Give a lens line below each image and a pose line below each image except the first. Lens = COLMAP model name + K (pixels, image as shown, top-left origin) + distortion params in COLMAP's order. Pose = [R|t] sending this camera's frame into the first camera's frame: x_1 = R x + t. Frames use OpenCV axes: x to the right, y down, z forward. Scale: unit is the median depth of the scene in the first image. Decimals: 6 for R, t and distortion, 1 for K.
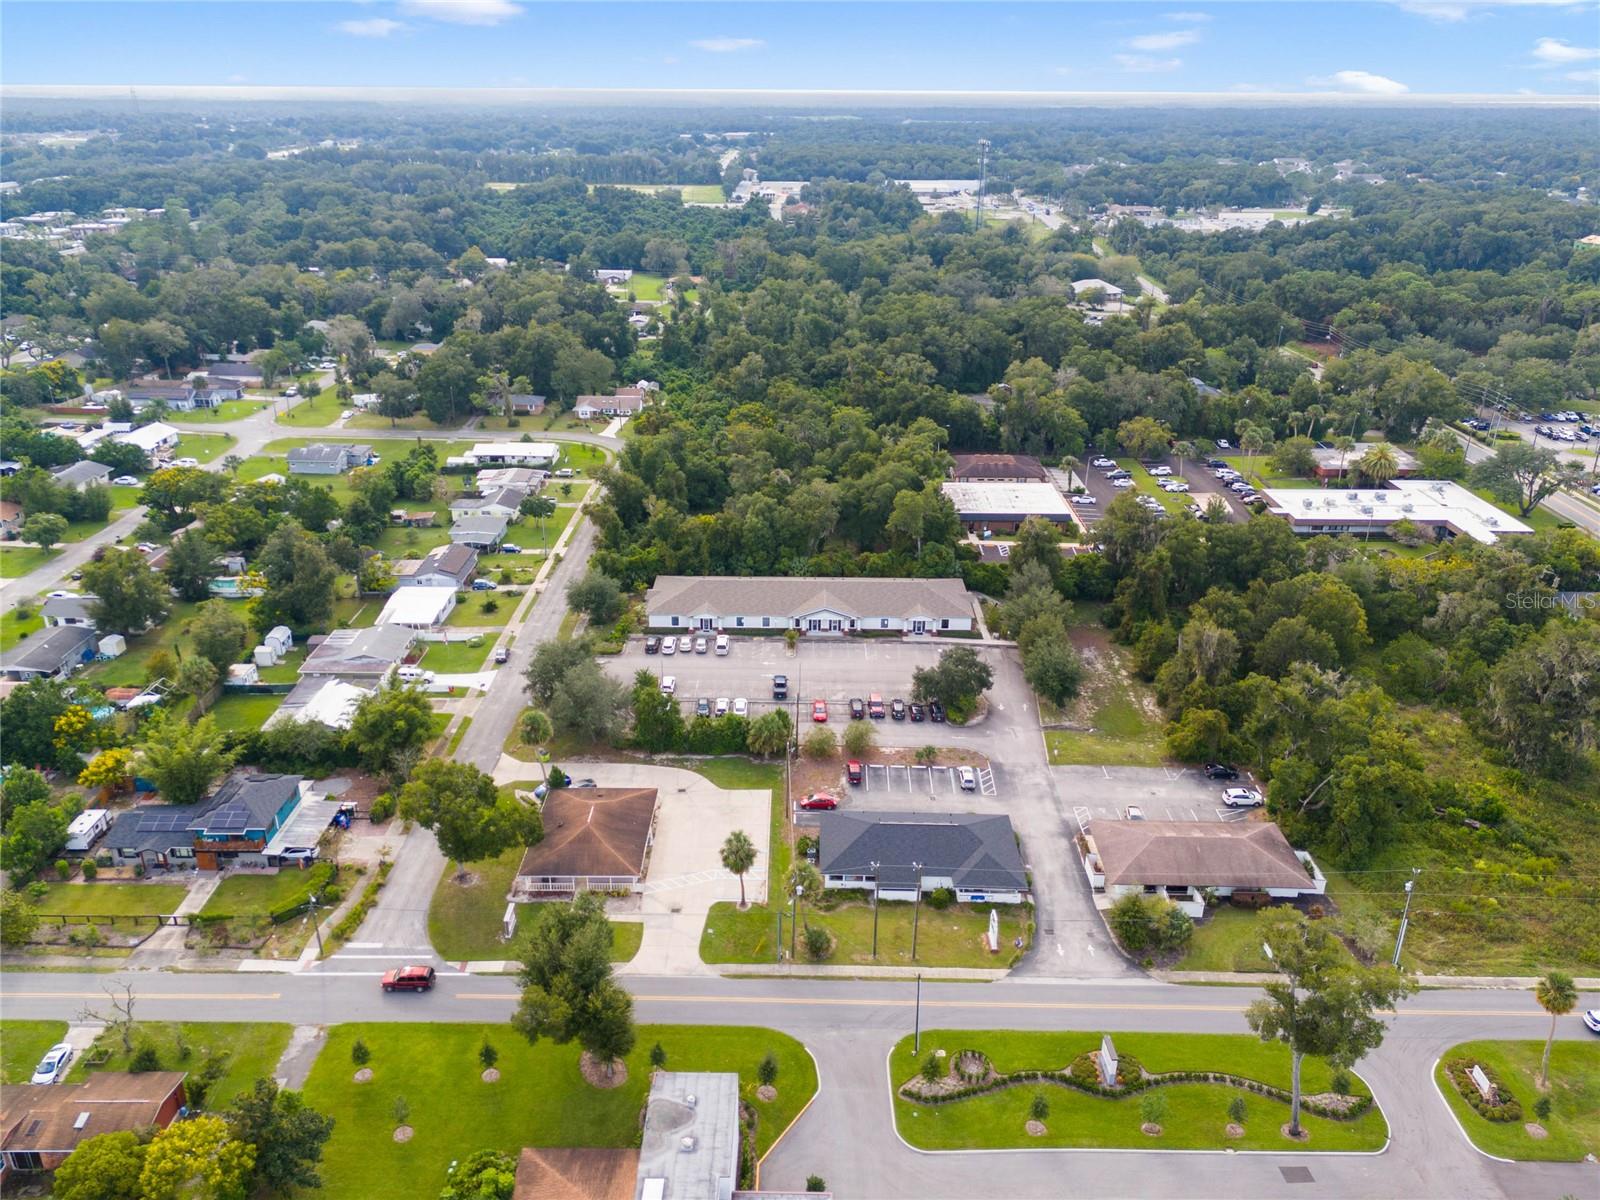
lens RADIAL K [[1173.5, 0, 800.0], [0, 1173.5, 600.0], [0, 0, 1]] dist [0.074437, -0.081364]
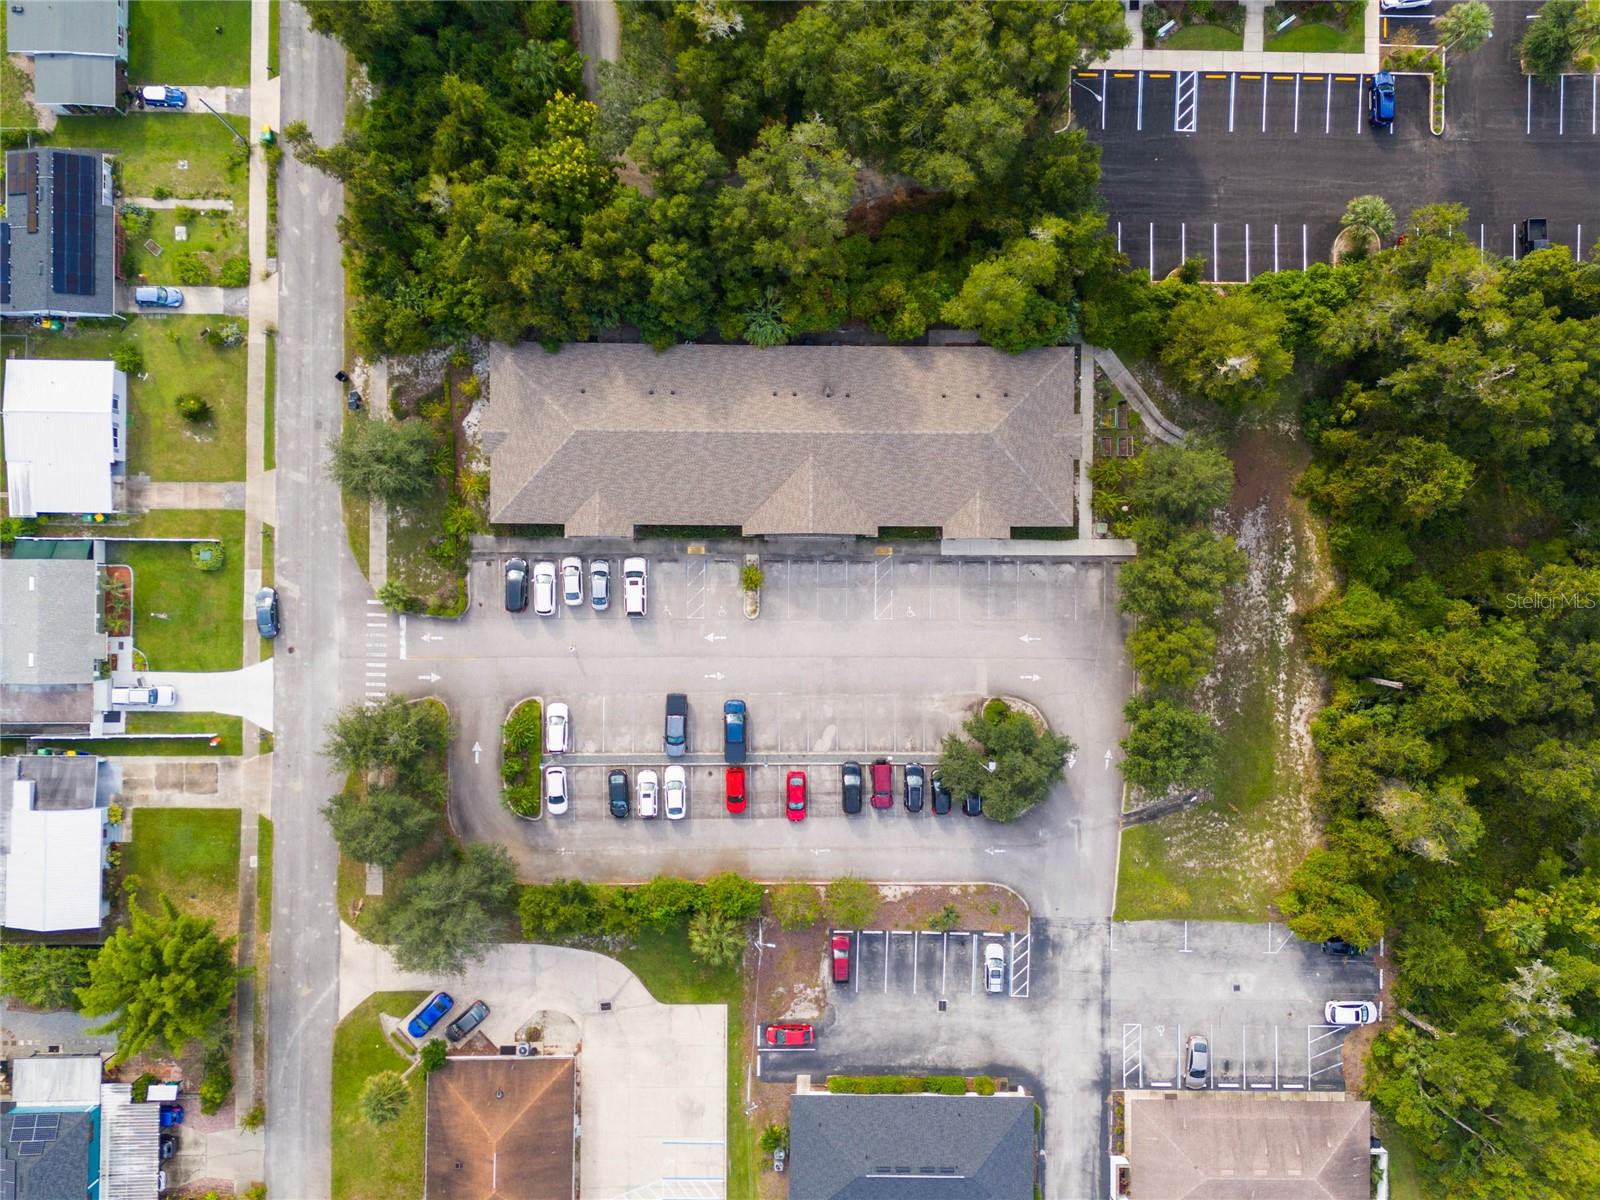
lens RADIAL K [[1173.5, 0, 800.0], [0, 1173.5, 600.0], [0, 0, 1]] dist [0.074437, -0.081364]
pose [[0.999826, 0.001752, 0.018566, 0.005856], [-0.017726, 0.398520, 0.916989, -0.492625], [-0.005792, -0.917158, 0.398481, 0.738326]]
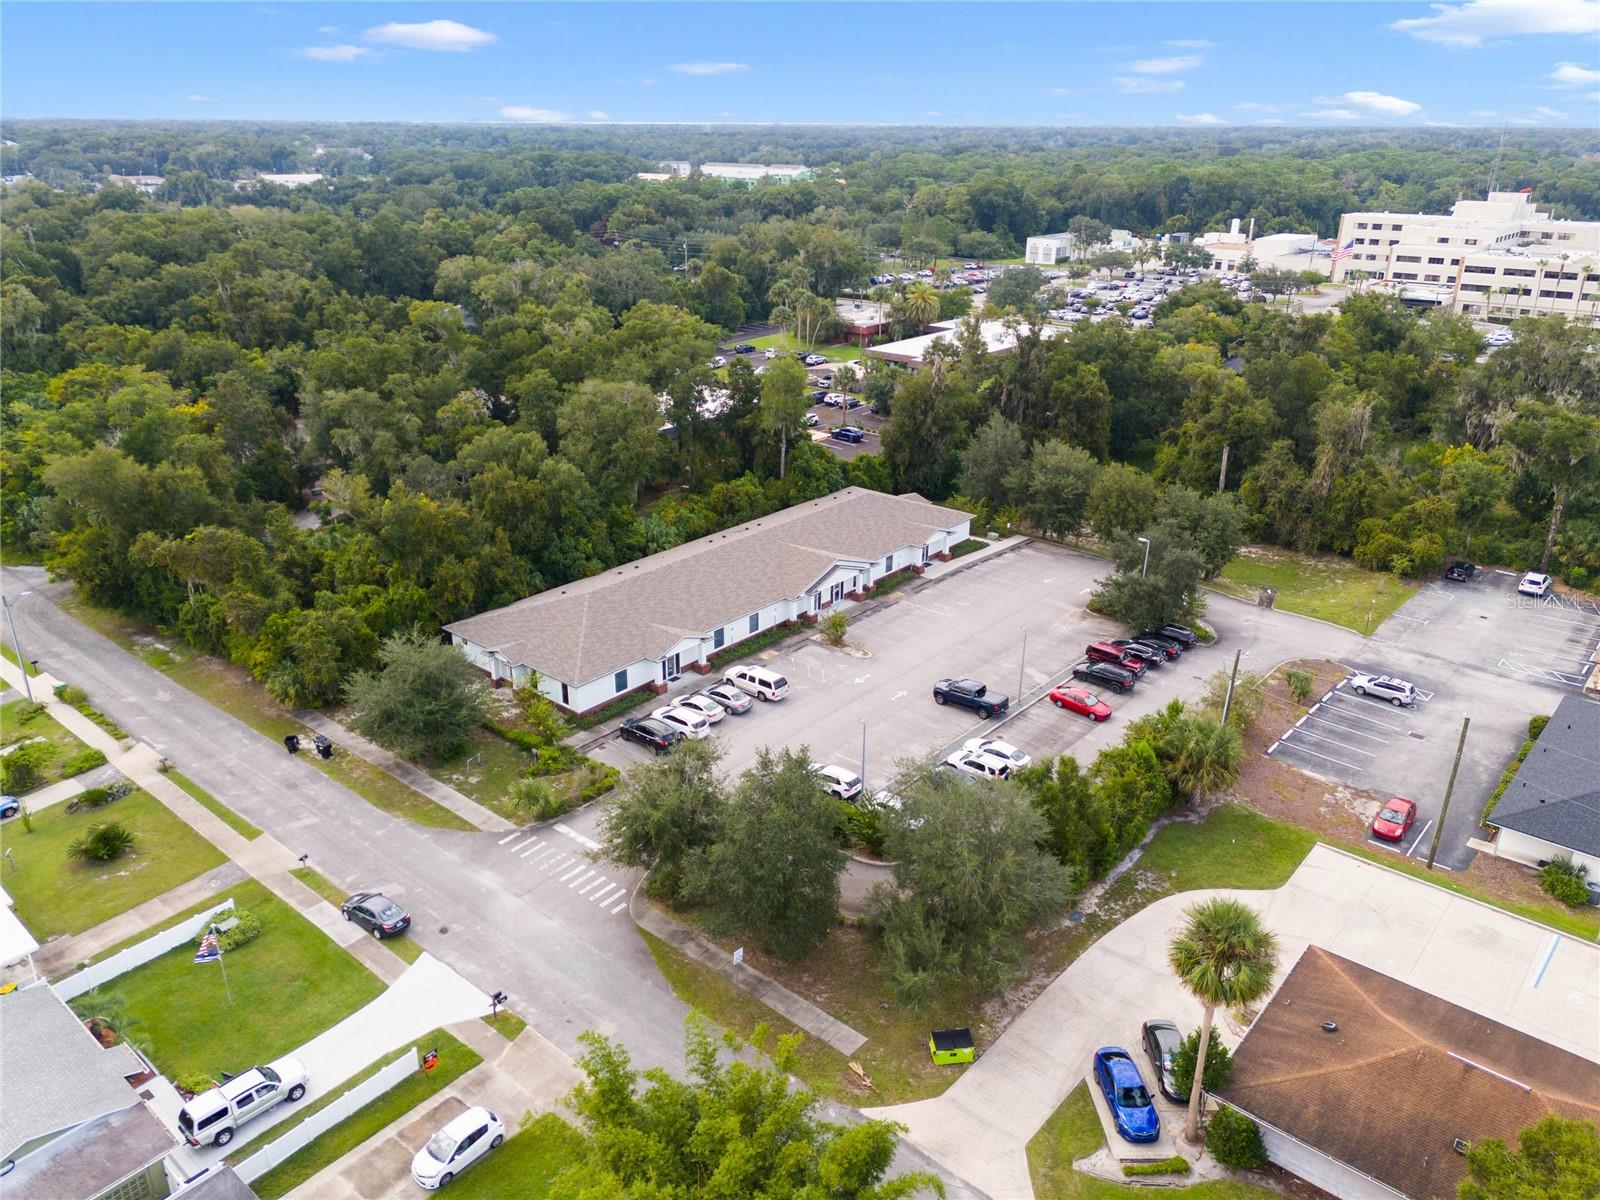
lens RADIAL K [[1173.5, 0, 800.0], [0, 1173.5, 600.0], [0, 0, 1]] dist [0.074437, -0.081364]
pose [[0.645573, -0.292139, 0.705613, -0.379642], [0.303323, 0.946025, 0.114161, -0.043880], [-0.700878, 0.140329, 0.699340, 0.623837]]
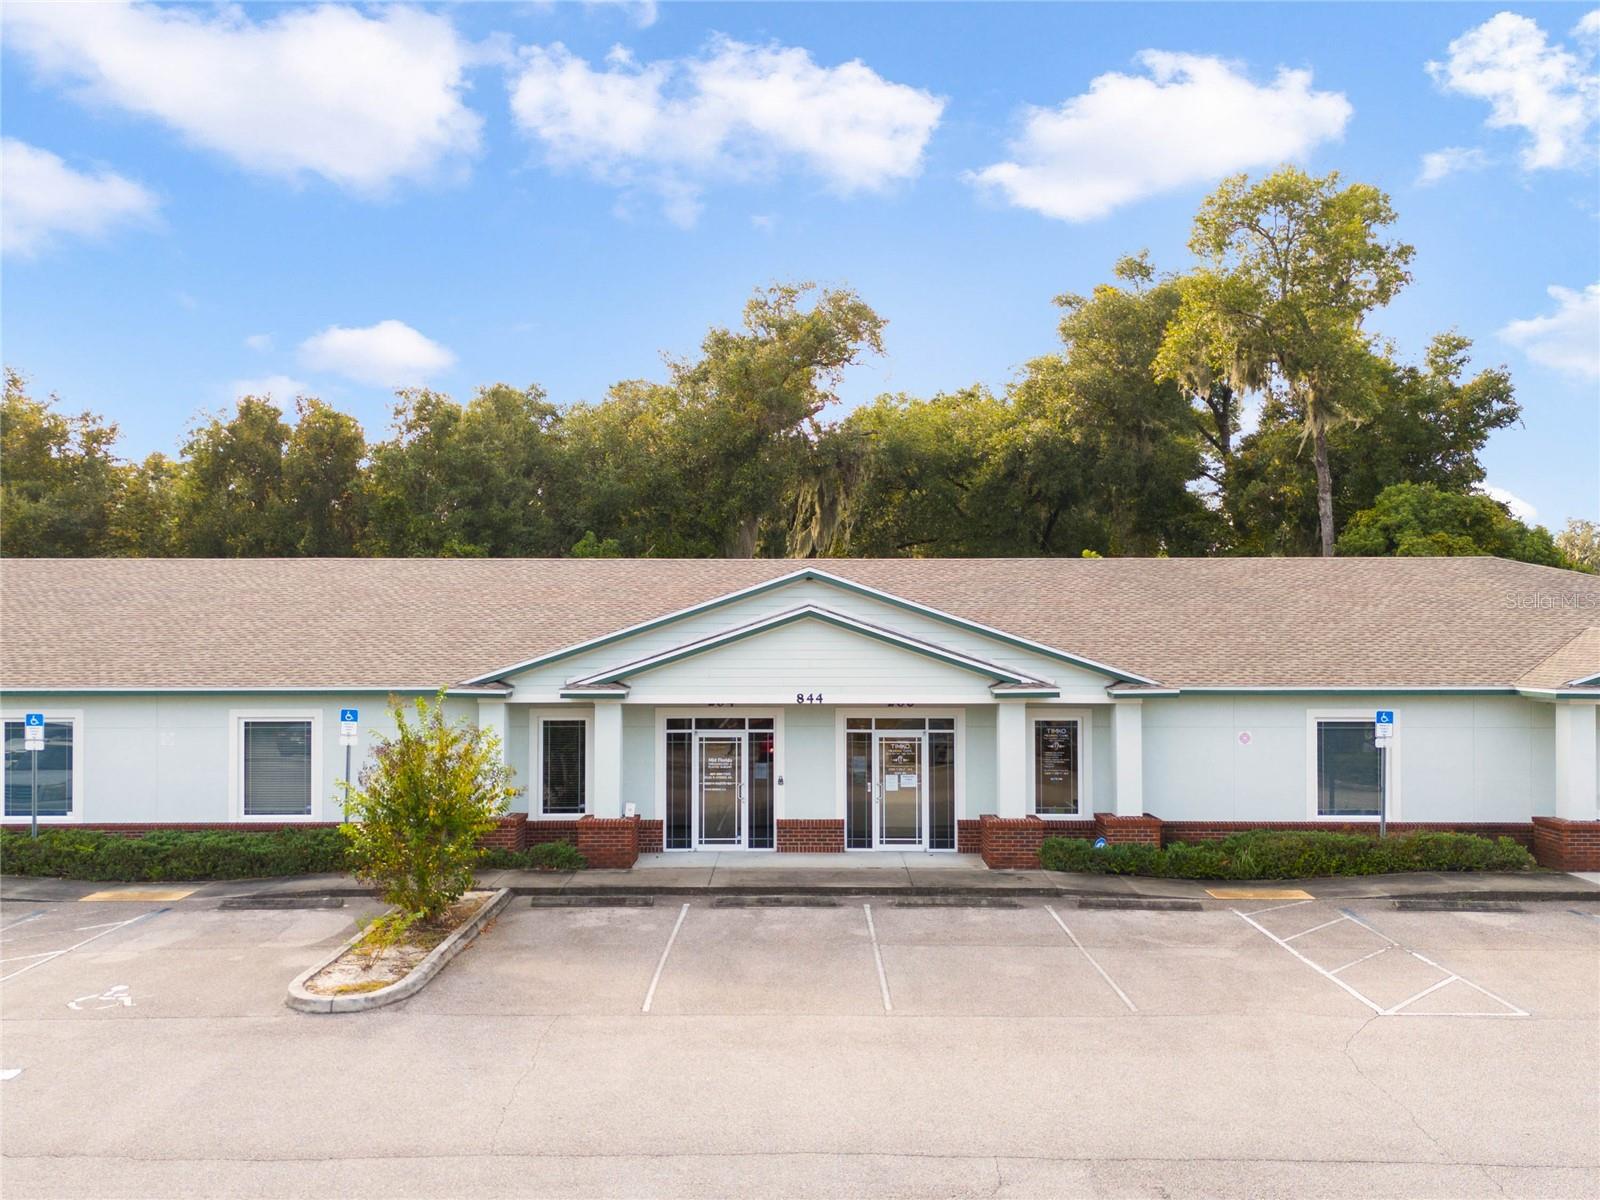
lens RADIAL K [[1348.0, 0, 800.0], [0, 1348.0, 600.0], [0, 0, 1]] dist [0.037323, -0.006453]
pose [[0.999953, -0.009658, 0.001176, 0.020395], [0.009201, 0.899459, -0.436907, 0.061253], [0.003162, 0.436898, 0.899506, 0.882977]]
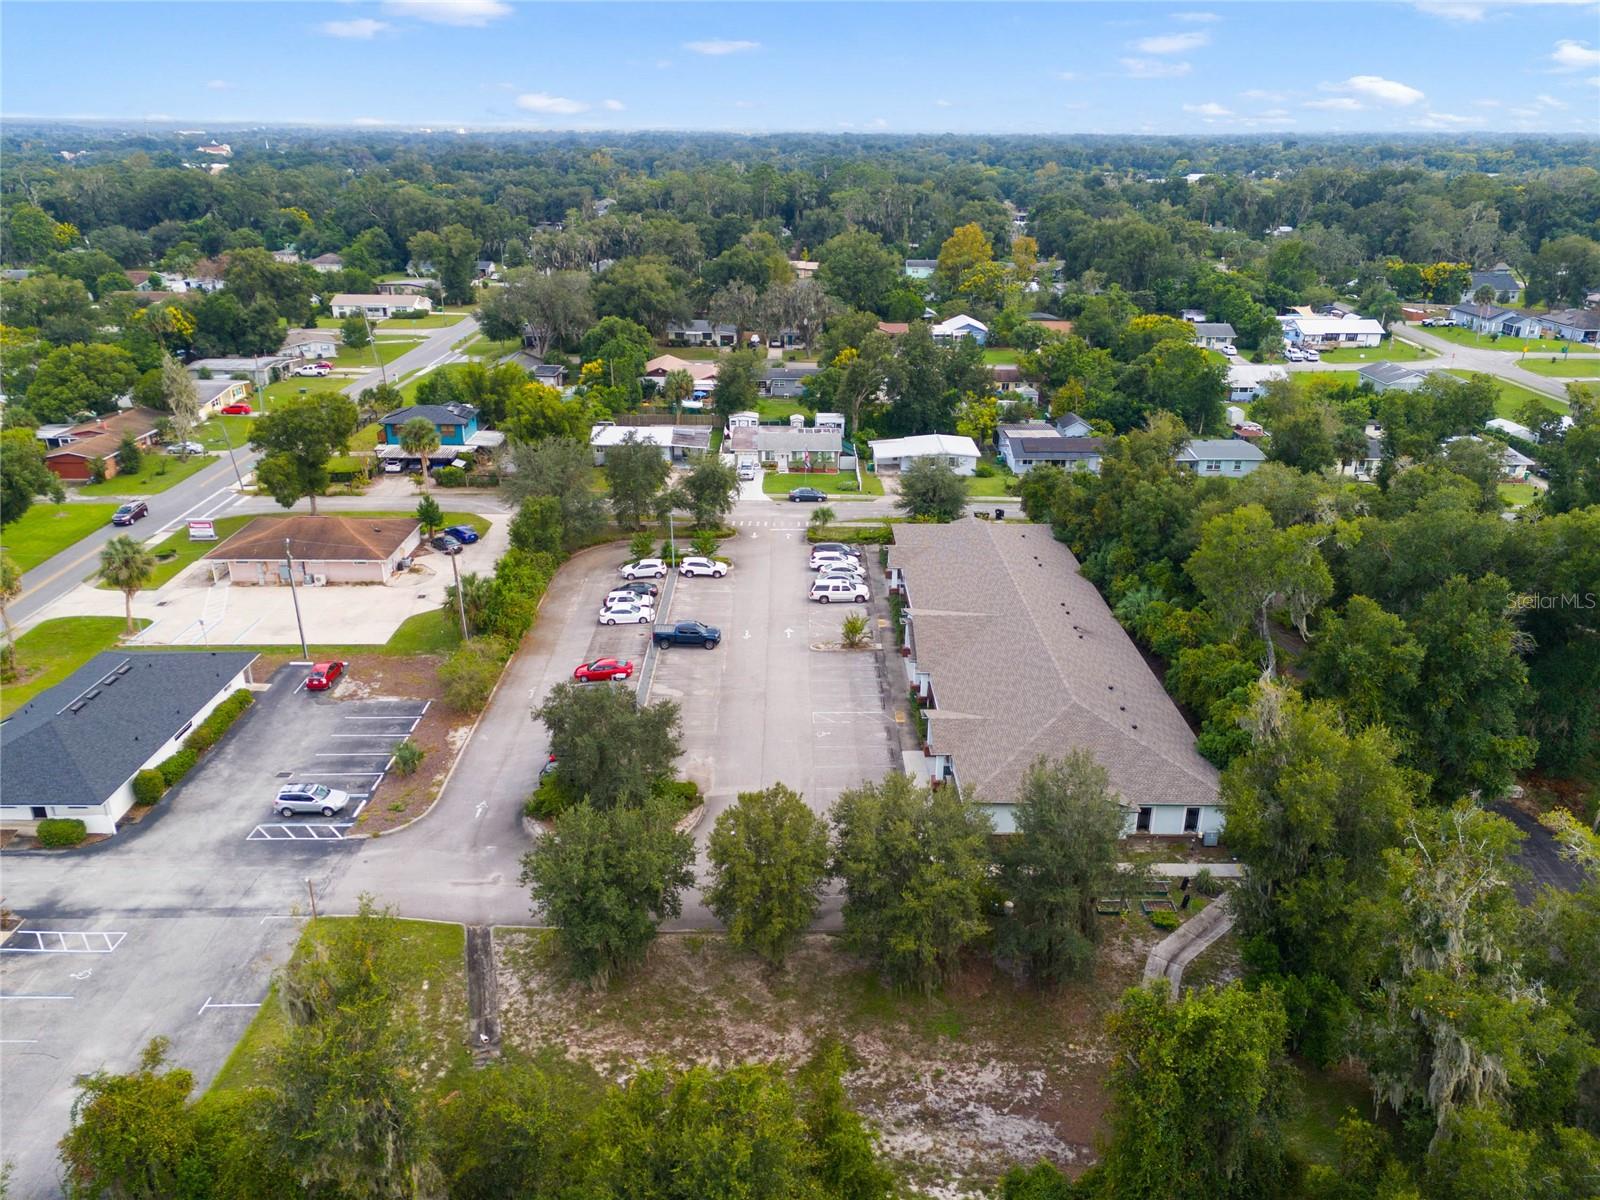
lens RADIAL K [[1173.5, 0, 800.0], [0, 1173.5, 600.0], [0, 0, 1]] dist [0.074437, -0.081364]
pose [[0.010115, 0.365105, -0.930911, 0.471616], [-0.403843, 0.853150, 0.330220, -0.141459], [0.914772, 0.372602, 0.156075, 0.868751]]
